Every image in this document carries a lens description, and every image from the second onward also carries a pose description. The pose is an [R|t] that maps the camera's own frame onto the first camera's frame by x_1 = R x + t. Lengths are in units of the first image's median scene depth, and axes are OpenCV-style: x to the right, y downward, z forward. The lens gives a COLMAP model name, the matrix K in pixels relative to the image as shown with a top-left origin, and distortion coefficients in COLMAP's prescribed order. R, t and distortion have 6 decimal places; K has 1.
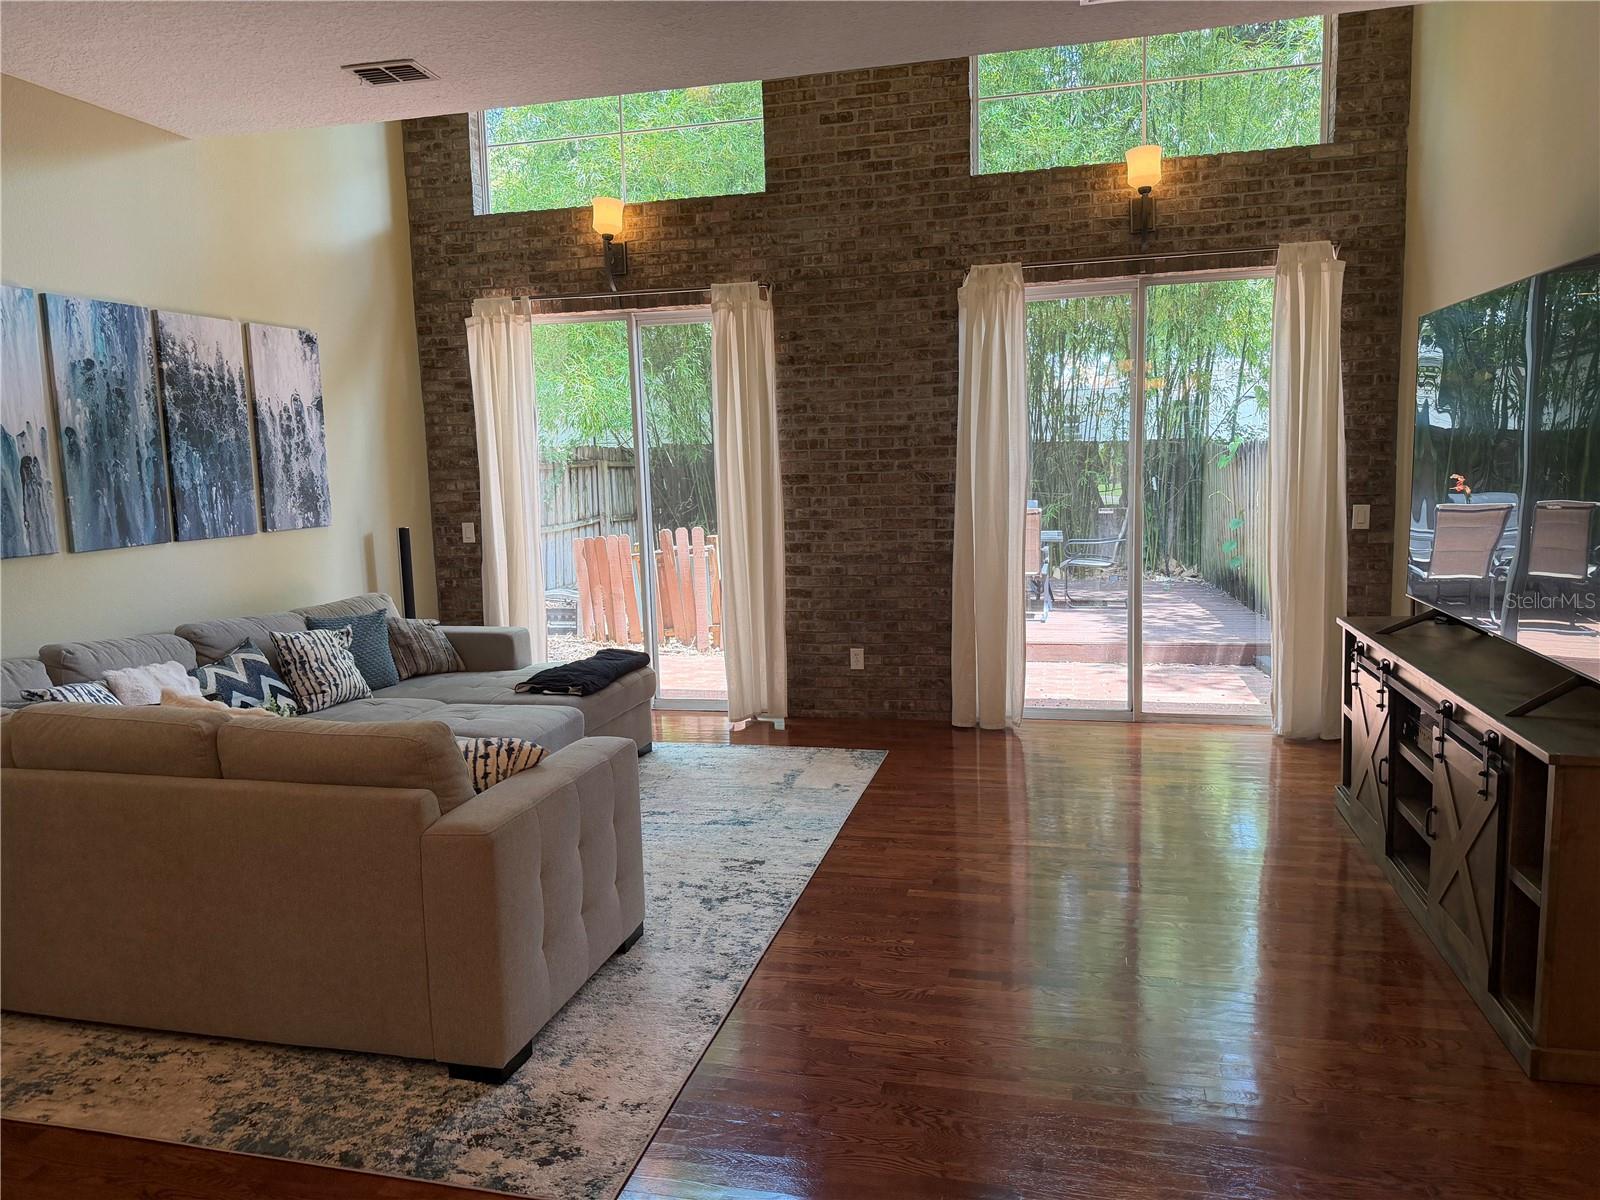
lens RADIAL K [[1135.0, 0, 812.5], [0, 1135.0, 613.1], [0, 0, 1]] dist [0.087422, -0.098248]
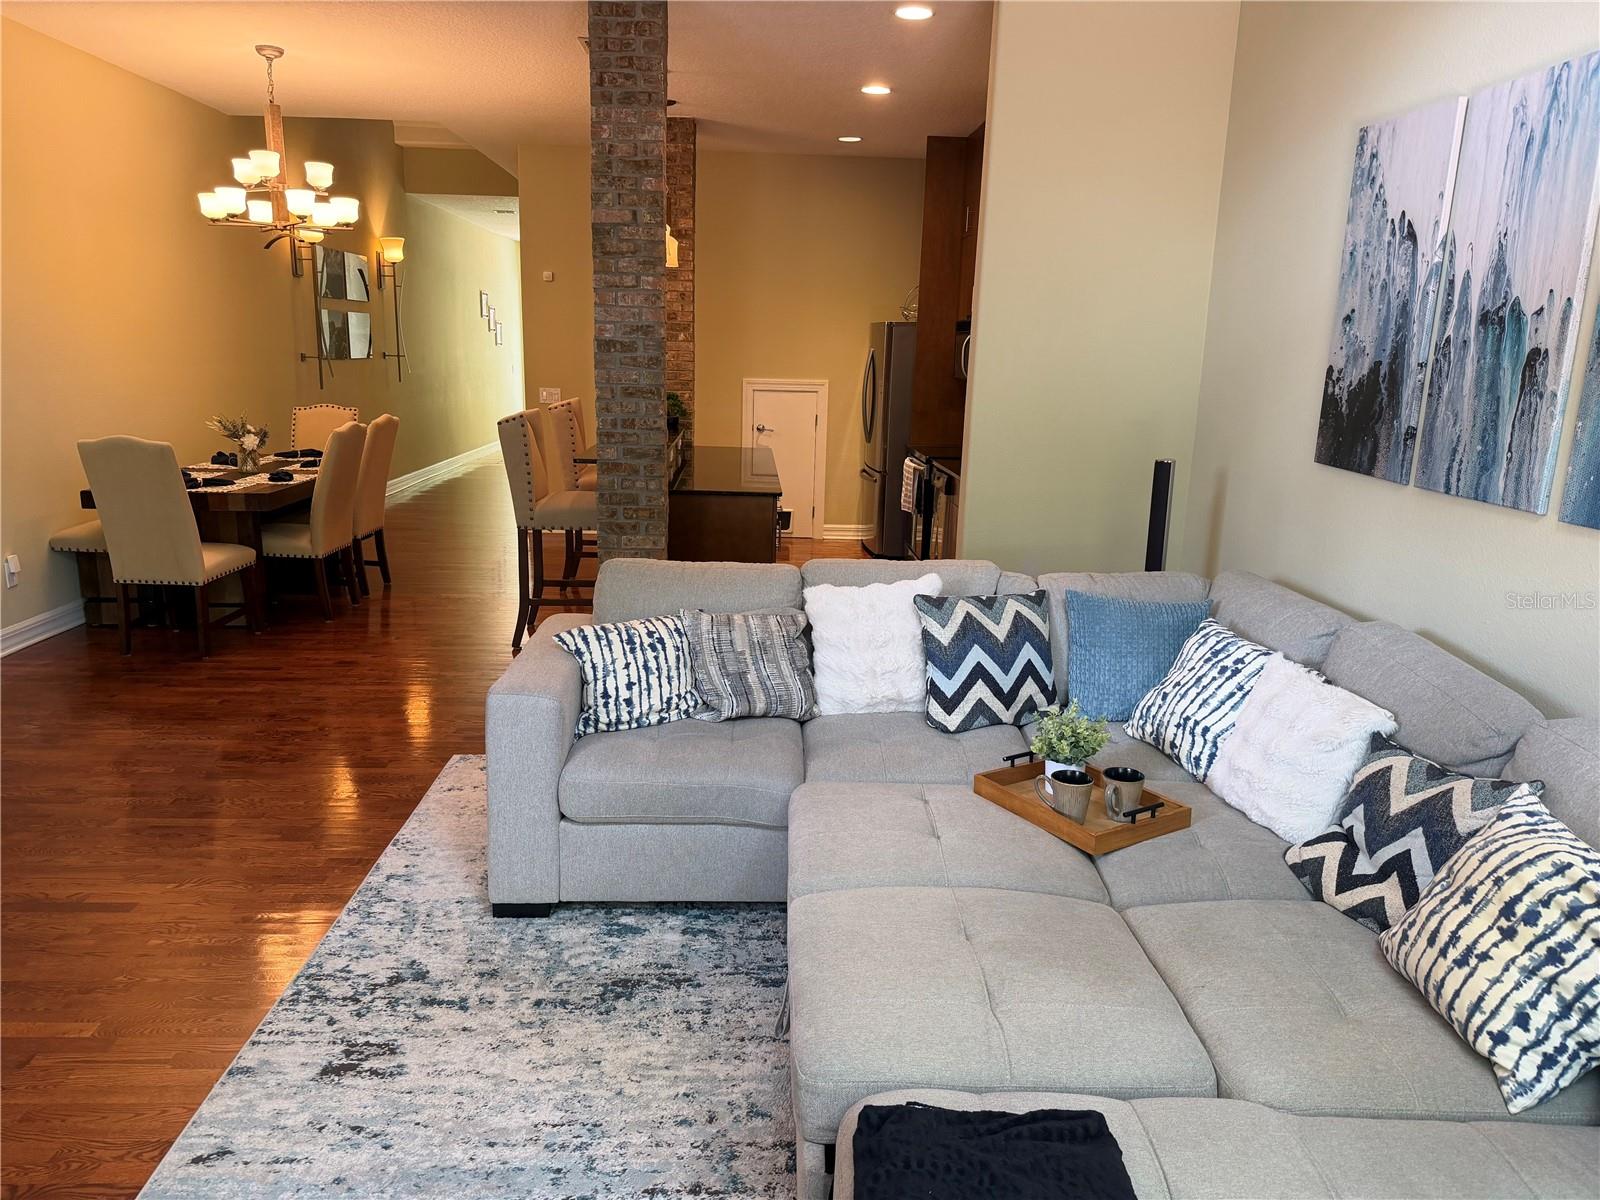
lens RADIAL K [[1135.0, 0, 792.0], [0, 1135.0, 601.3], [0, 0, 1]] dist [0.087422, -0.098248]
pose [[-0.964195, 0.061593, -0.257942, -0.093253], [-0.035033, 0.934547, 0.354111, -0.148122], [0.262870, 0.350469, -0.898928, 1.038603]]
